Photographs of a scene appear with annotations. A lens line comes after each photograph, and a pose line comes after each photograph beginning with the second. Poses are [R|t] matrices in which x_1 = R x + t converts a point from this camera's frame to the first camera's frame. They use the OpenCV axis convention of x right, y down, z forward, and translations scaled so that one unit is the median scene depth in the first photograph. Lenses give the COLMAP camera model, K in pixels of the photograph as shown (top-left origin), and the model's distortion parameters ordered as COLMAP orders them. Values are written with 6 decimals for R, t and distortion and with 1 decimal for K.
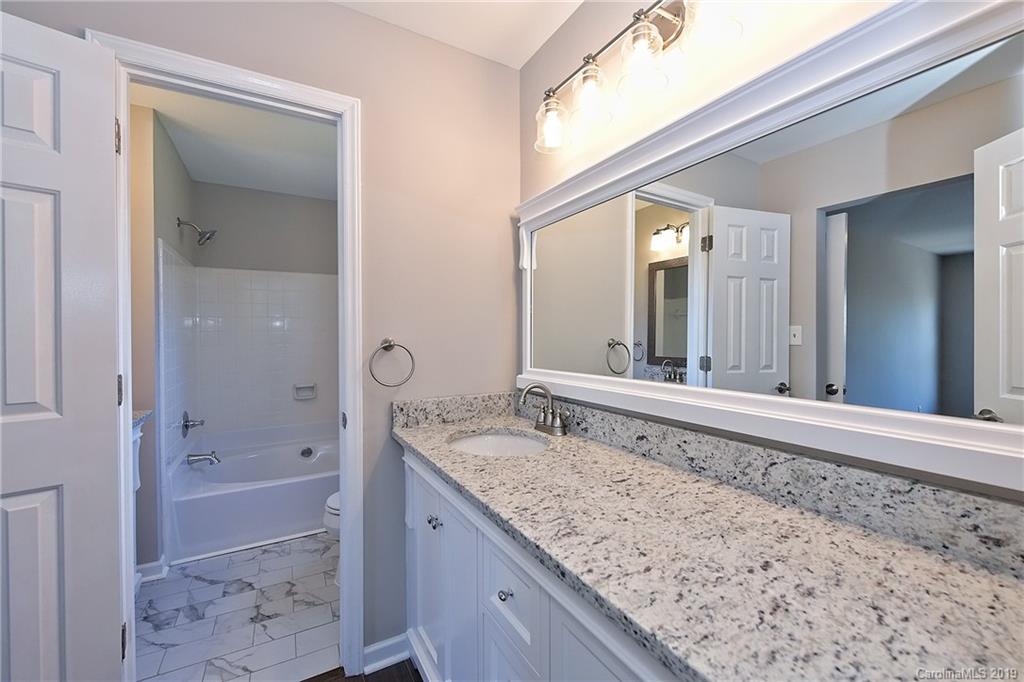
lens RADIAL K [[428.3, 0, 512.0], [0, 428.3, 341.0], [0, 0, 1]] dist [0.007587, -0.000504]
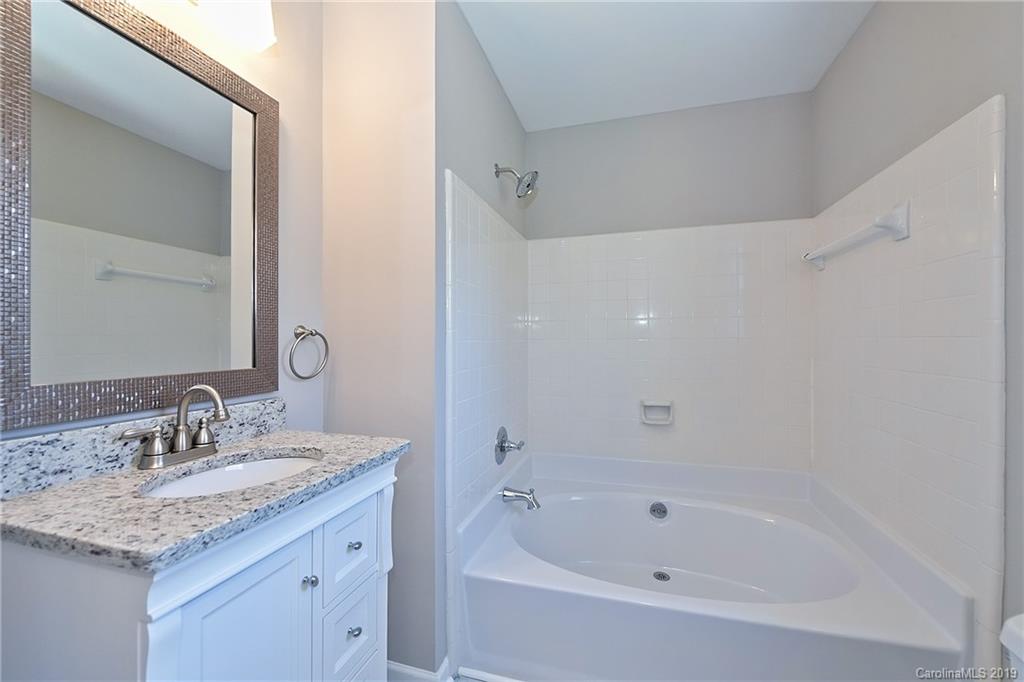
lens RADIAL K [[405.3, 0, 515.6], [0, 405.3, 339.0], [0, 0, 1]] dist [-0.000597, -0.000537]
pose [[0.707007, 0.002203, -0.707203, -0.424374], [-0.013013, 0.999866, -0.009895, 0.033278], [0.707087, 0.016199, 0.706941, 0.877068]]
